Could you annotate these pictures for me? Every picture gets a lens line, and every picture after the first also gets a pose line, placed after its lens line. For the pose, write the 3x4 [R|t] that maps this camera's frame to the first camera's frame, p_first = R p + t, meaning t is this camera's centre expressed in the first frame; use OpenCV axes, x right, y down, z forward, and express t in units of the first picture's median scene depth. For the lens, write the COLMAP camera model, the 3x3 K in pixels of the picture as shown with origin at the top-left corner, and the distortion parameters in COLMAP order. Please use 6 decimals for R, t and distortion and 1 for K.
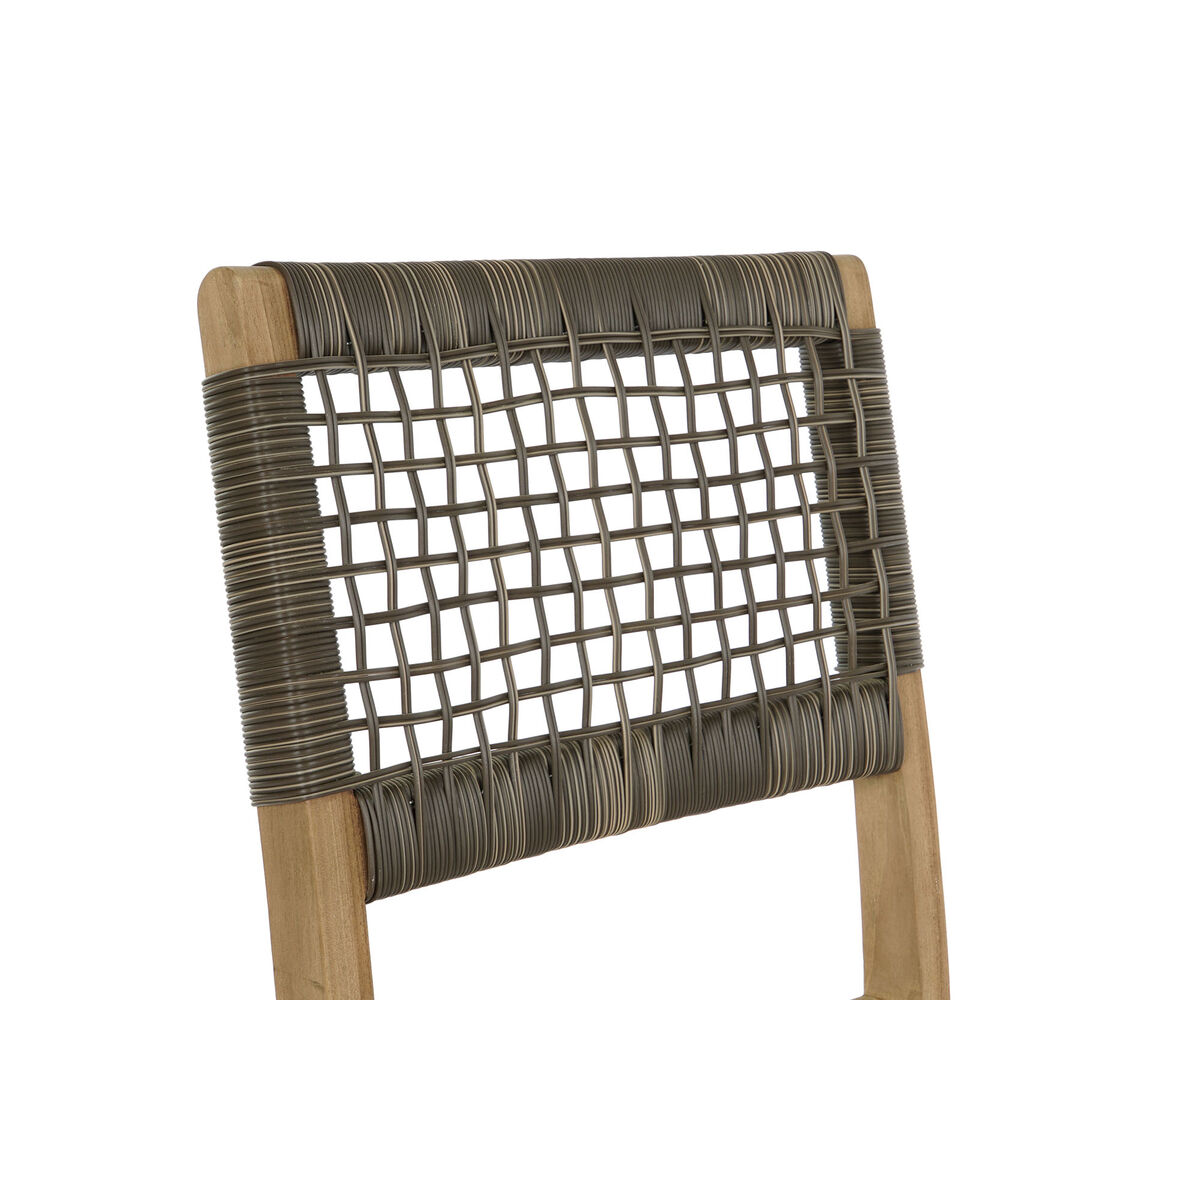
lens RADIAL K [[3022.7, 0, 599.2], [0, 3022.7, 598.9], [0, 0, 1]] dist [0.129615, 0.000000]
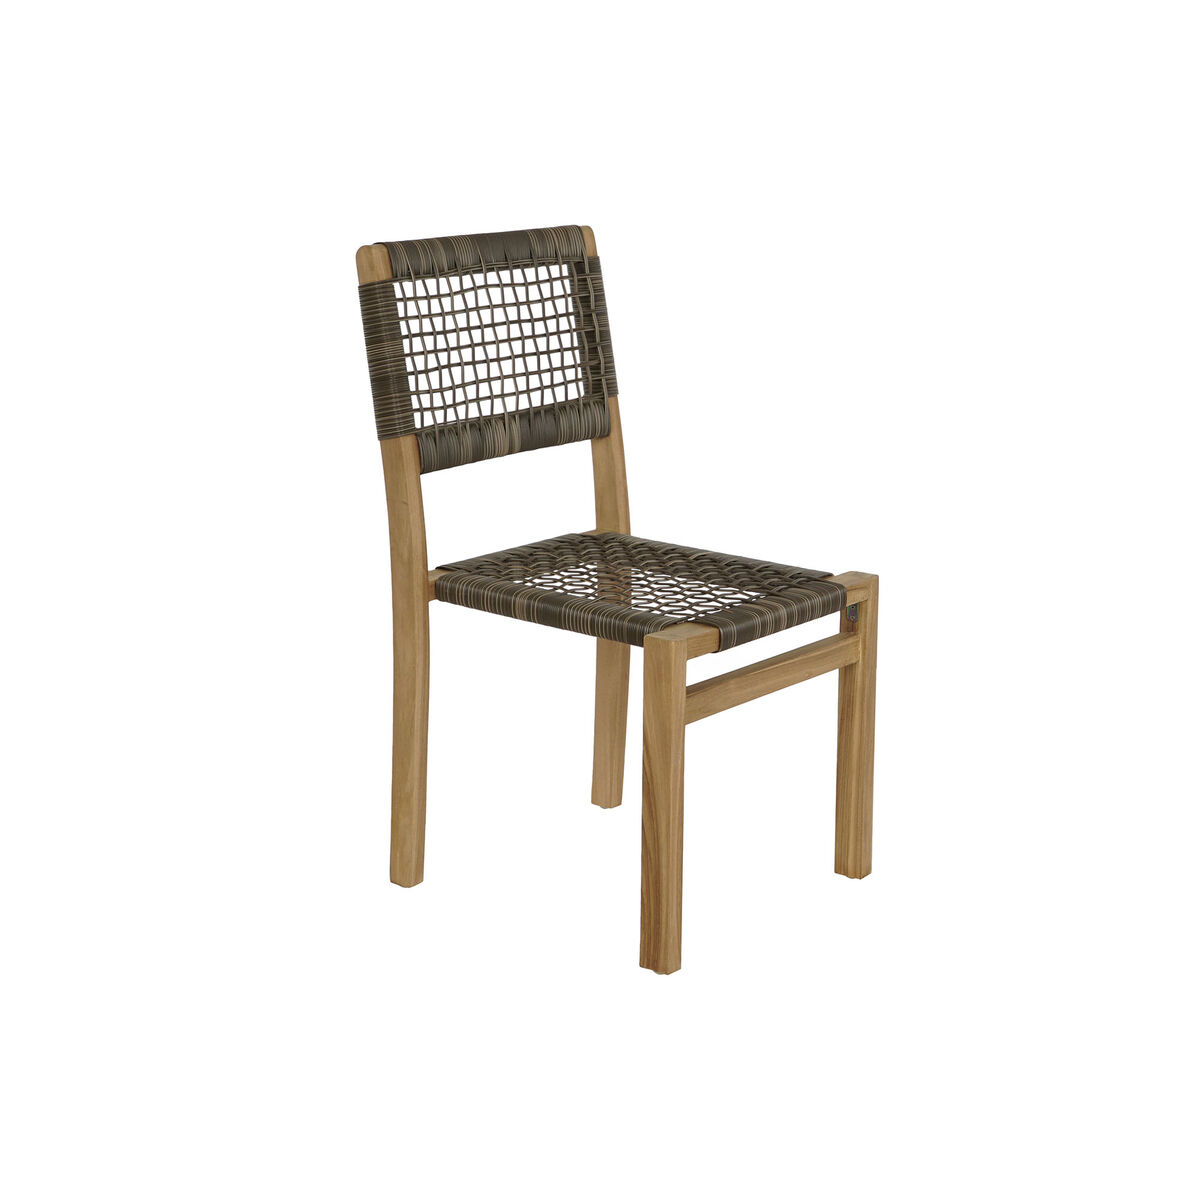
lens RADIAL K [[2949.8, 0, 599.8], [0, 2949.8, 600.1], [0, 0, 1]] dist [-0.199219, 0.000000]
pose [[0.994319, -0.017078, 0.105065, -0.176042], [0.010389, 0.997903, 0.063888, 0.039270], [-0.105936, -0.062434, 0.992411, -1.500170]]
